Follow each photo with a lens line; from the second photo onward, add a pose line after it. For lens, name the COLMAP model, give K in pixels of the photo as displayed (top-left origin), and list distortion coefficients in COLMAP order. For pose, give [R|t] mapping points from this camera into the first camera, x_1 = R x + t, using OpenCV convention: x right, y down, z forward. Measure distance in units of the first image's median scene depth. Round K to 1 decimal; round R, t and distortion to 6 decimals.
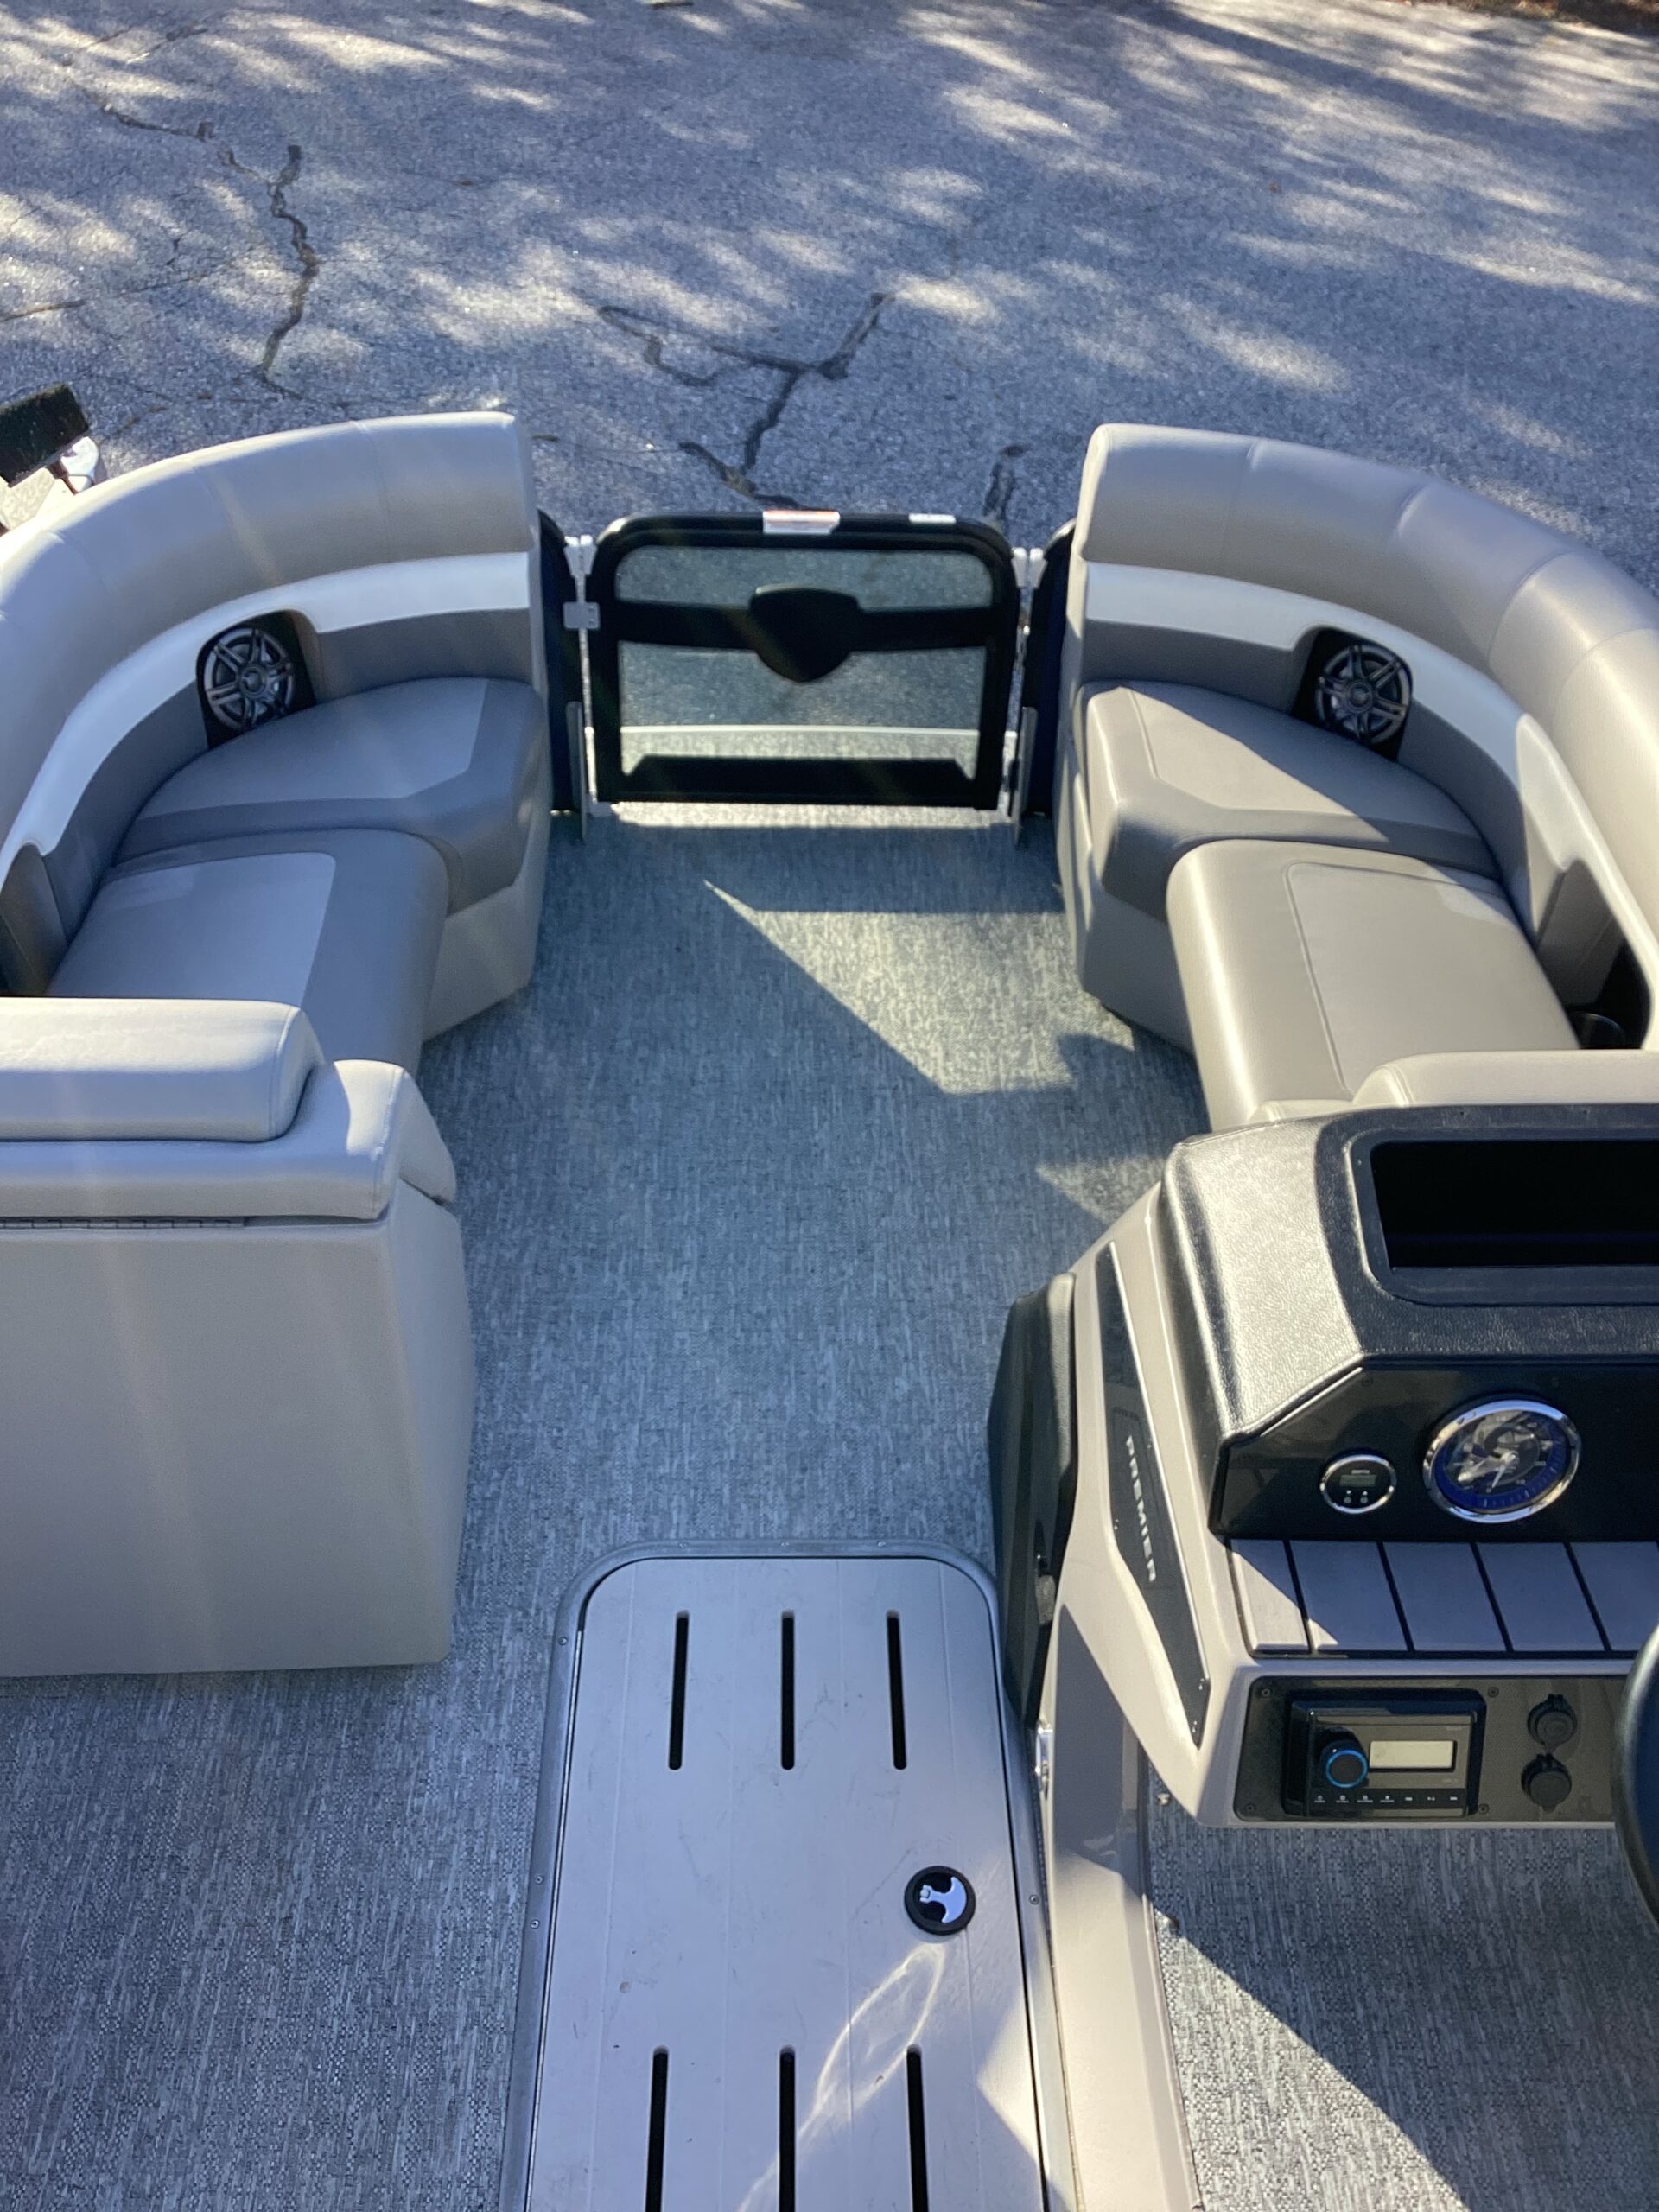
lens RADIAL K [[1991.8, 0, 855.7], [0, 1991.8, 1114.4], [0, 0, 1]] dist [0.153168, -0.318205]
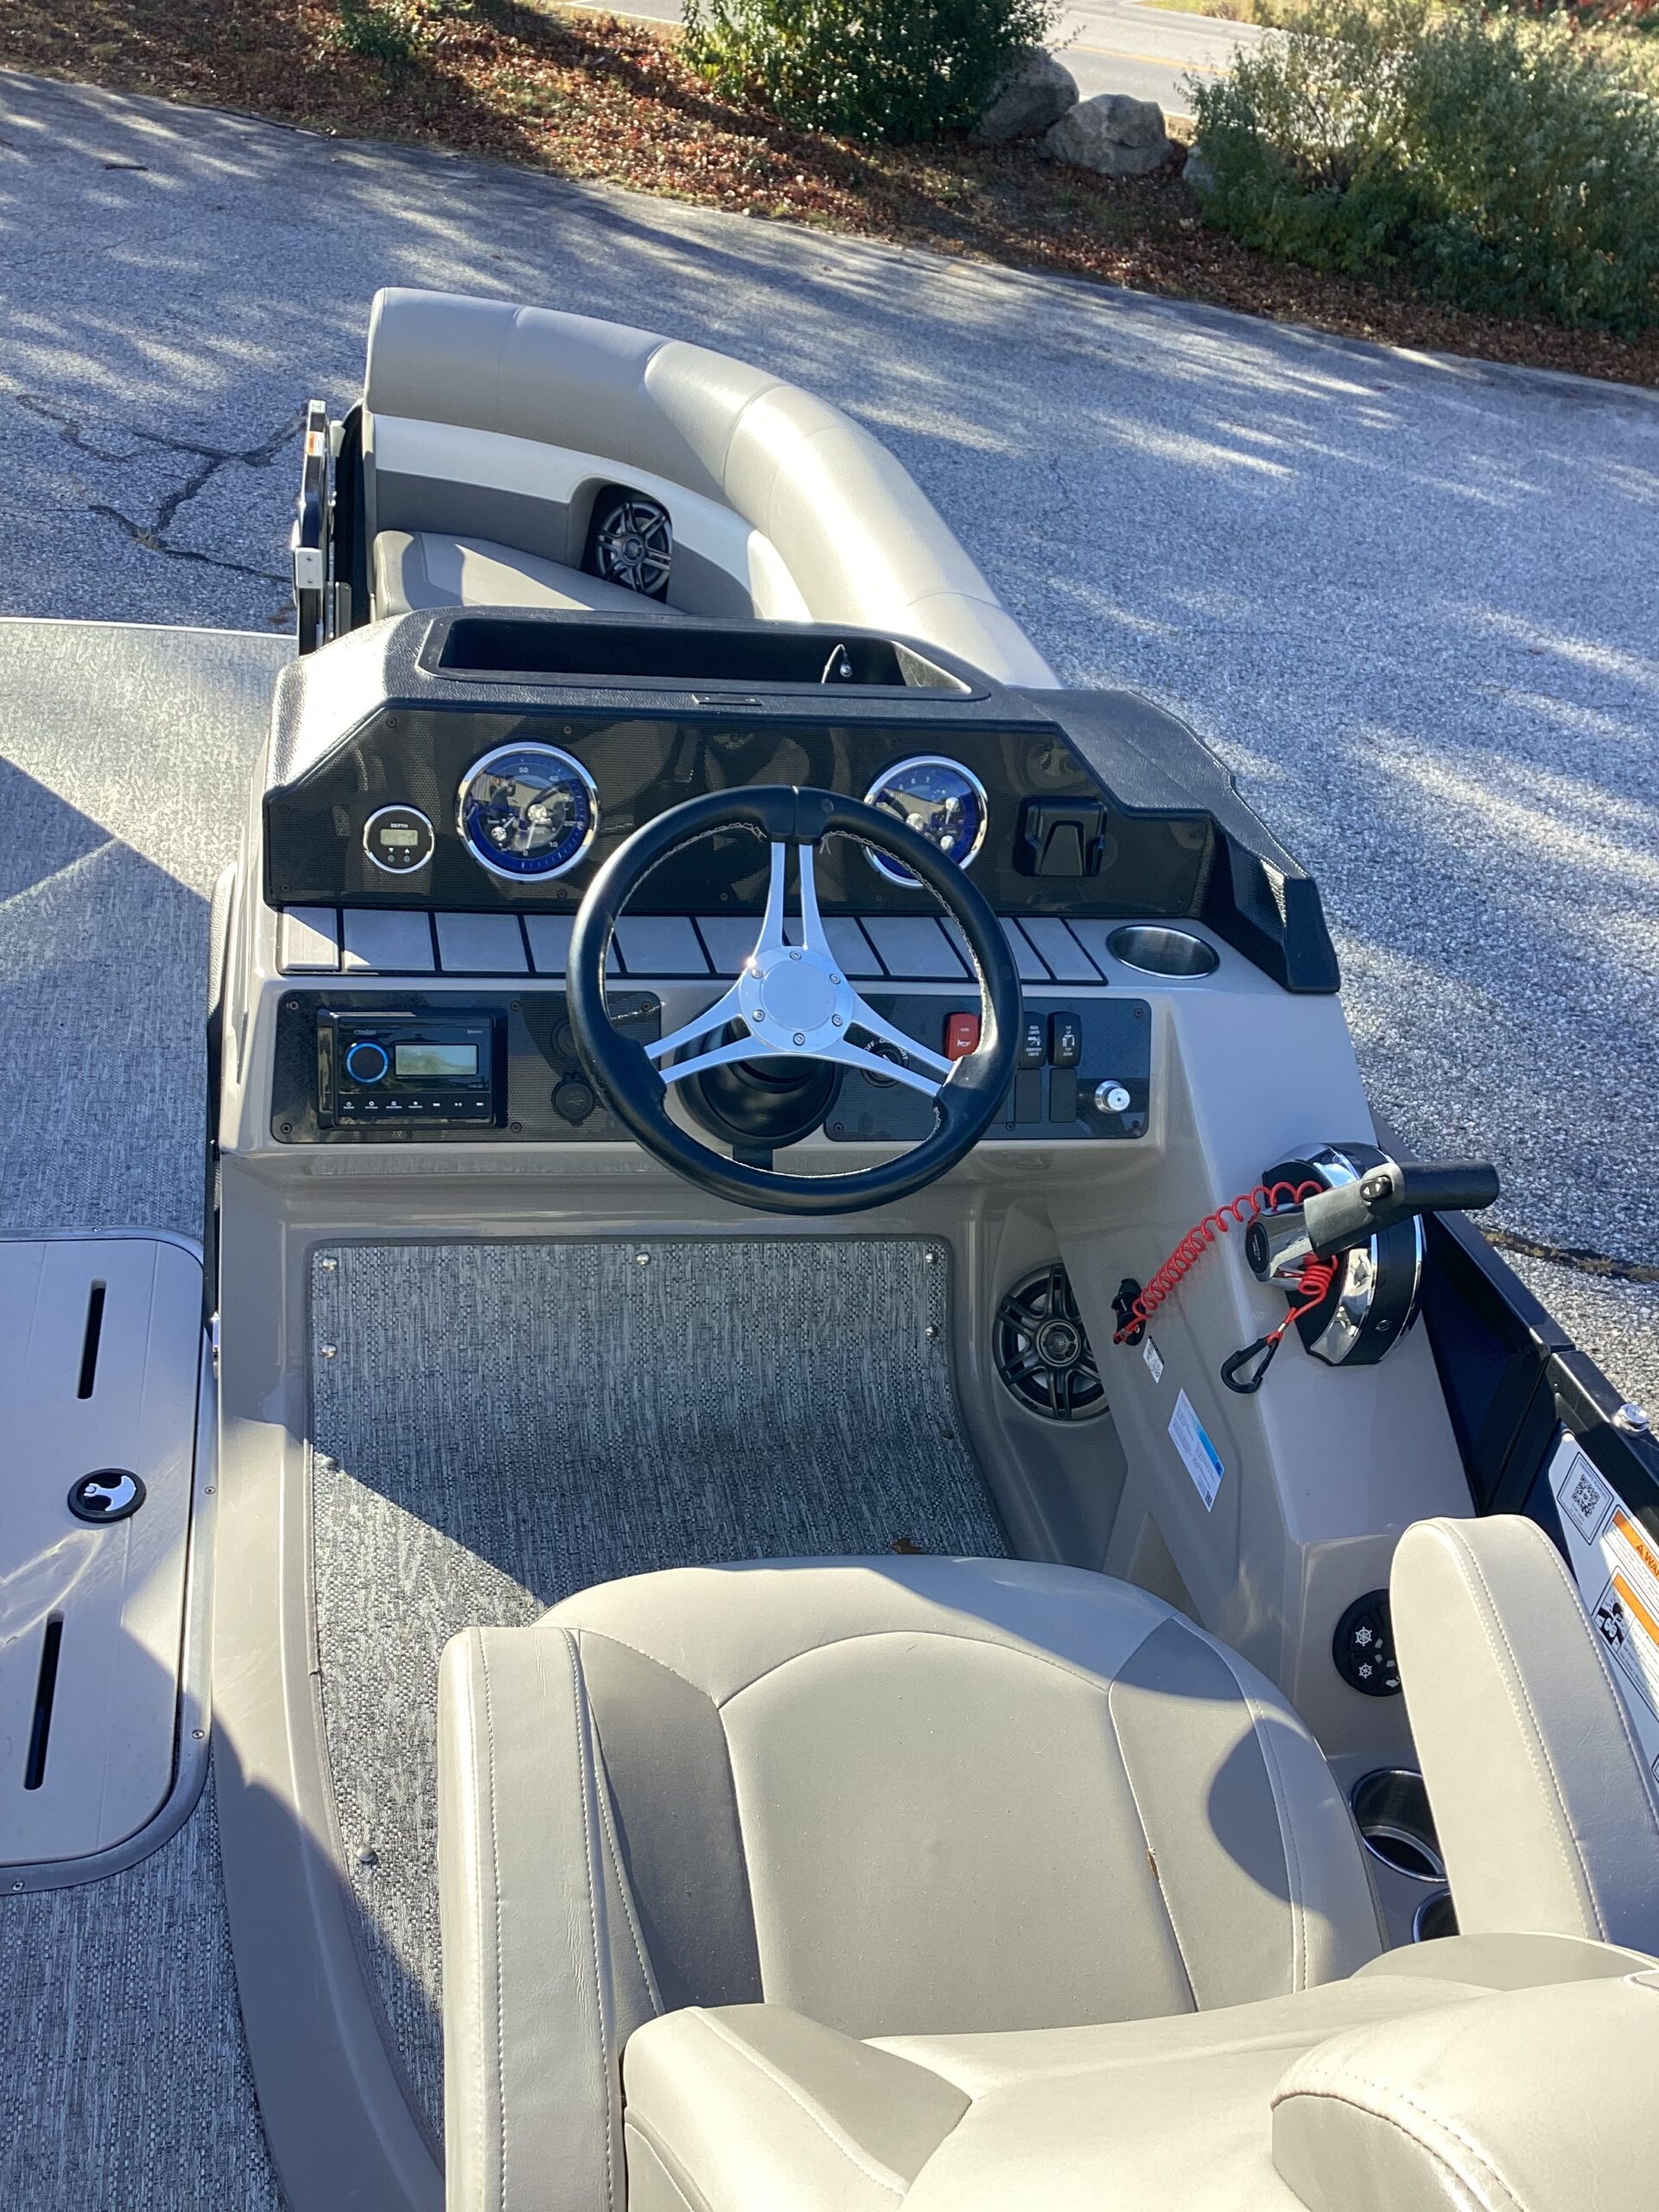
lens RADIAL K [[1991.8, 0, 855.7], [0, 1991.8, 1114.4], [0, 0, 1]] dist [0.153168, -0.318205]
pose [[0.975528, -0.013244, 0.219477, 0.162648], [0.042011, 0.991022, -0.126930, 0.308263], [-0.215826, 0.133044, 0.967325, -0.043114]]
